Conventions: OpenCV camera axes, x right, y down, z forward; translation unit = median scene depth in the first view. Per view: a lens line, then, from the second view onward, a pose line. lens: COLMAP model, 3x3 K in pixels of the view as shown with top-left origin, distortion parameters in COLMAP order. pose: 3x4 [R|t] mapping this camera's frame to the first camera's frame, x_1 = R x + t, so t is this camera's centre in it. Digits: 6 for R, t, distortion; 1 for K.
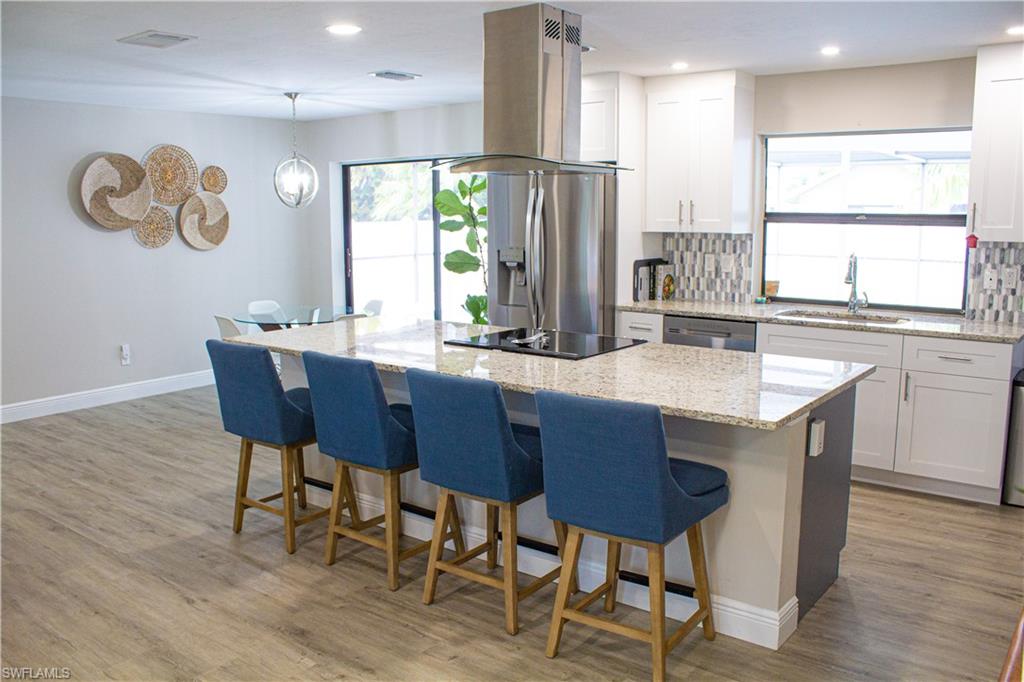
lens RADIAL K [[862.3, 0, 513.3], [0, 862.3, 344.3], [0, 0, 1]] dist [-0.143220, 0.105175]
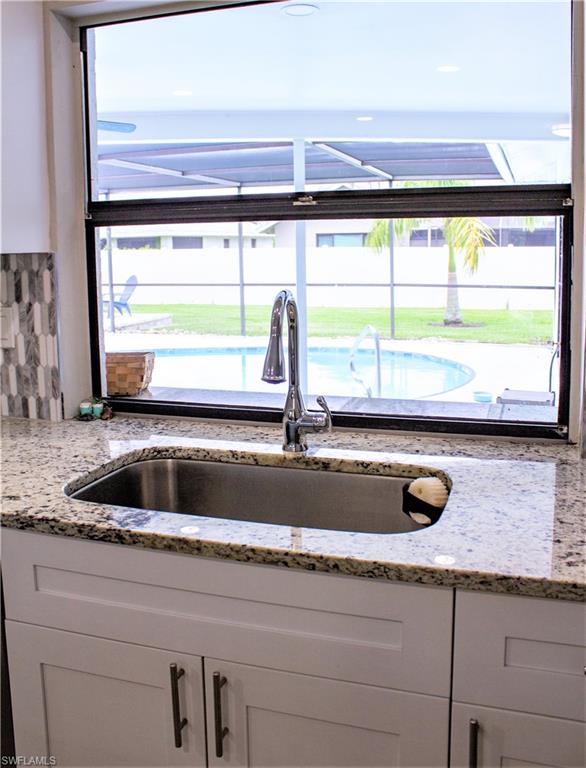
lens RADIAL K [[744.4, 0, 292.4], [0, 744.4, 380.0], [0, 0, 1]] dist [-0.136134, 0.000000]
pose [[0.944390, -0.070274, 0.321231, 0.269002], [0.063921, 0.997495, 0.030297, -0.071411], [-0.322555, -0.008079, 0.946516, 0.622011]]
